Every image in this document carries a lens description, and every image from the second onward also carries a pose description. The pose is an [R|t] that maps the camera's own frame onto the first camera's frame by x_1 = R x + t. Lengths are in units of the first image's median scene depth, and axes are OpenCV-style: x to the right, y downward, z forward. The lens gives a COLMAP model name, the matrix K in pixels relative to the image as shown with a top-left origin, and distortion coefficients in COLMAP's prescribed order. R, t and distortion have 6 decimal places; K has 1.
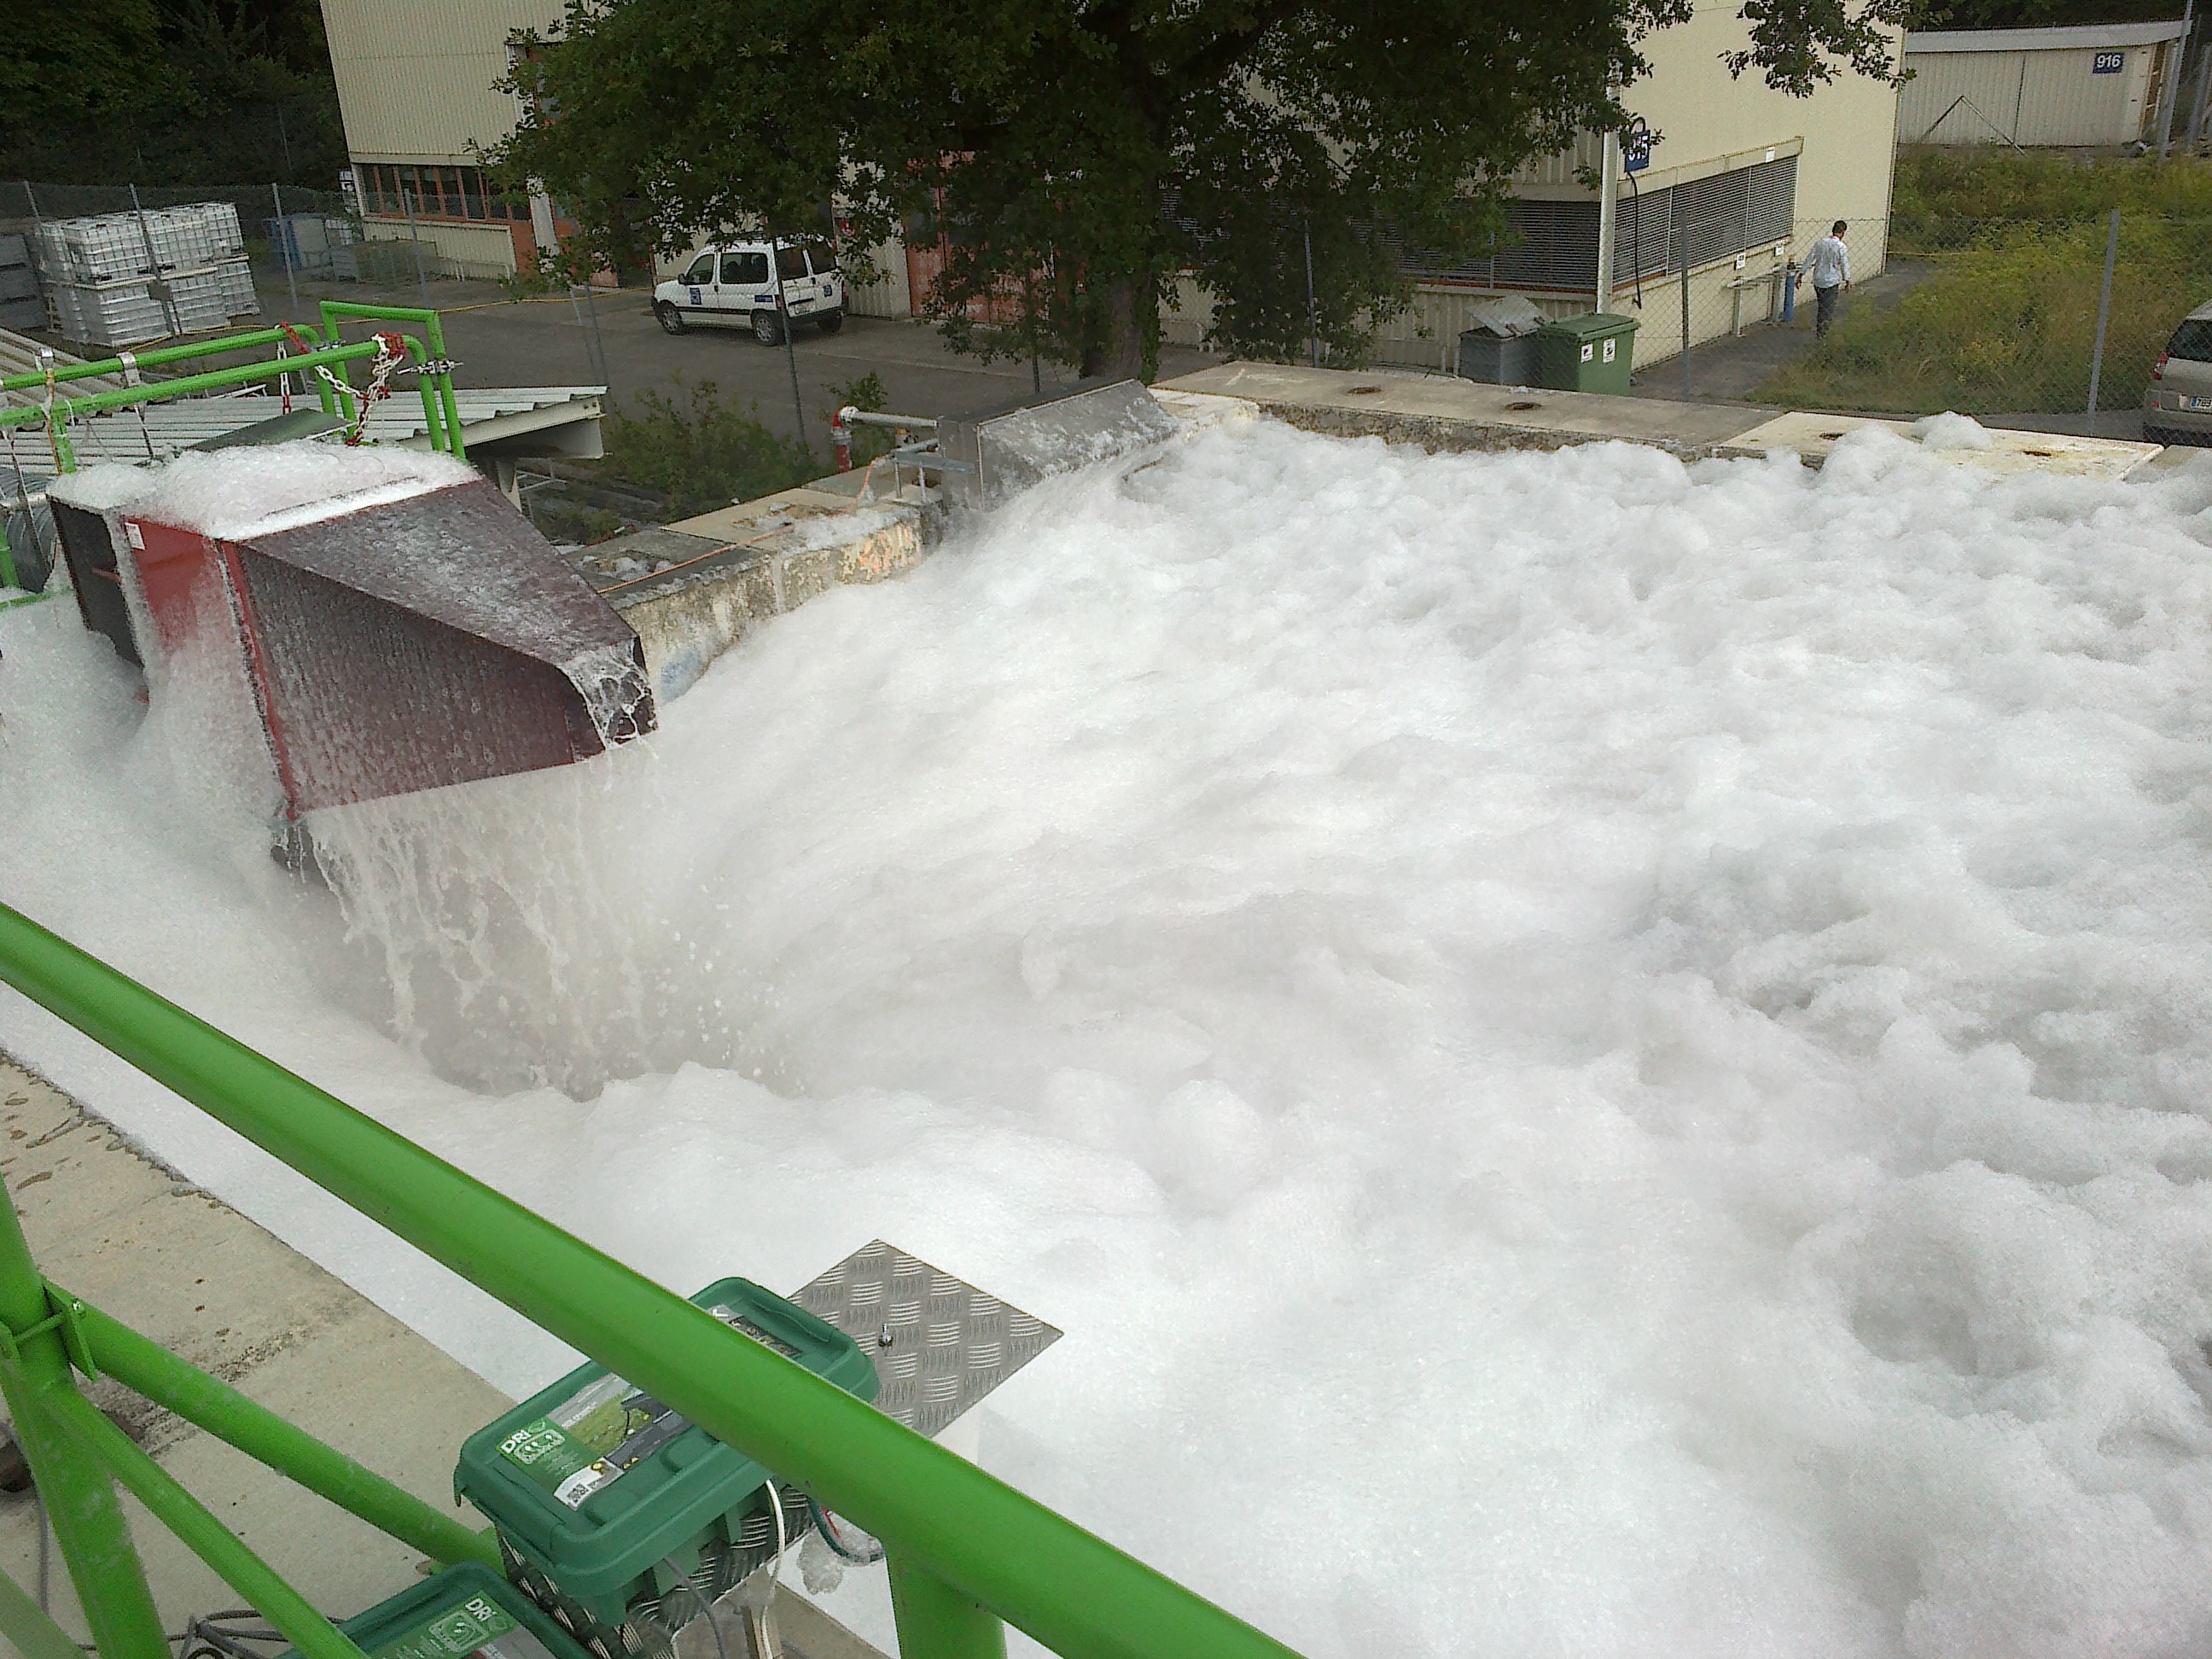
lens RADIAL K [[1925.0, 0, 1123.4], [0, 1925.0, 826.3], [0, 0, 1]] dist [0.044222, -0.077055]
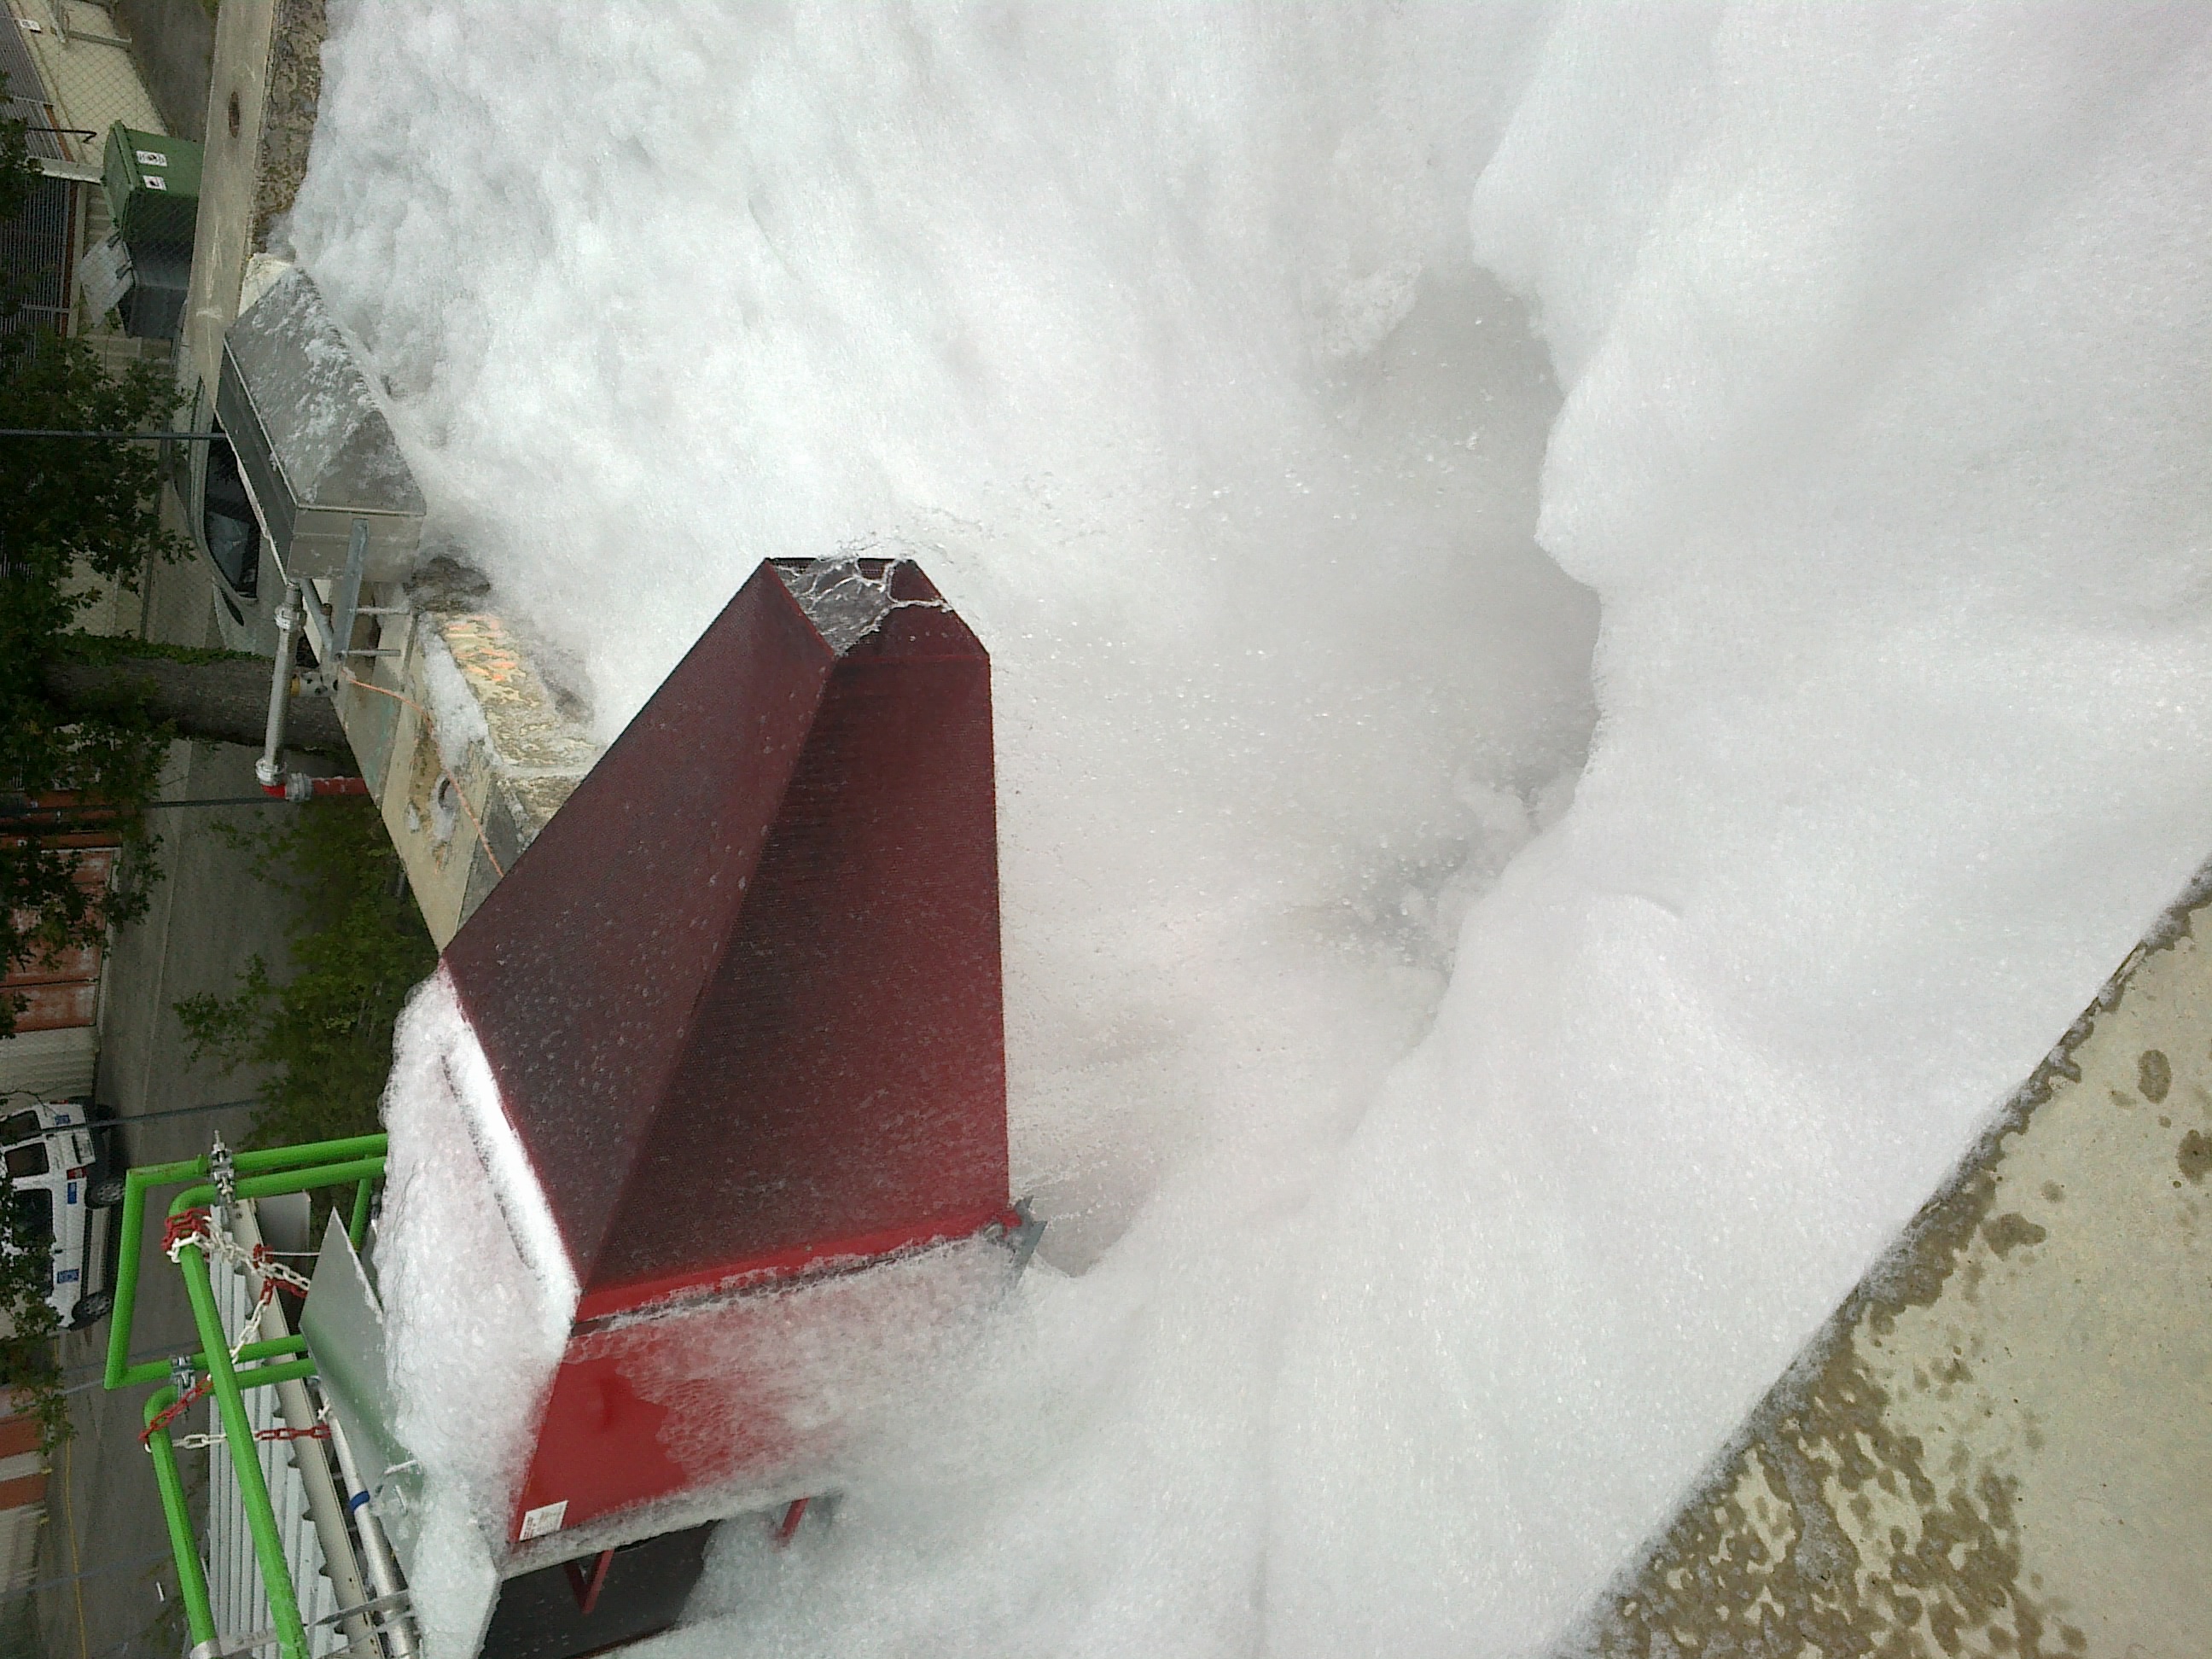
lens RADIAL K [[1925.0, 0, 1123.4], [0, 1925.0, 826.3], [0, 0, 1]] dist [0.044222, -0.077055]
pose [[-0.004756, -0.999603, 0.027760, -0.209283], [0.973276, 0.001746, 0.229632, -0.075830], [-0.229590, 0.028110, 0.972881, 0.244488]]
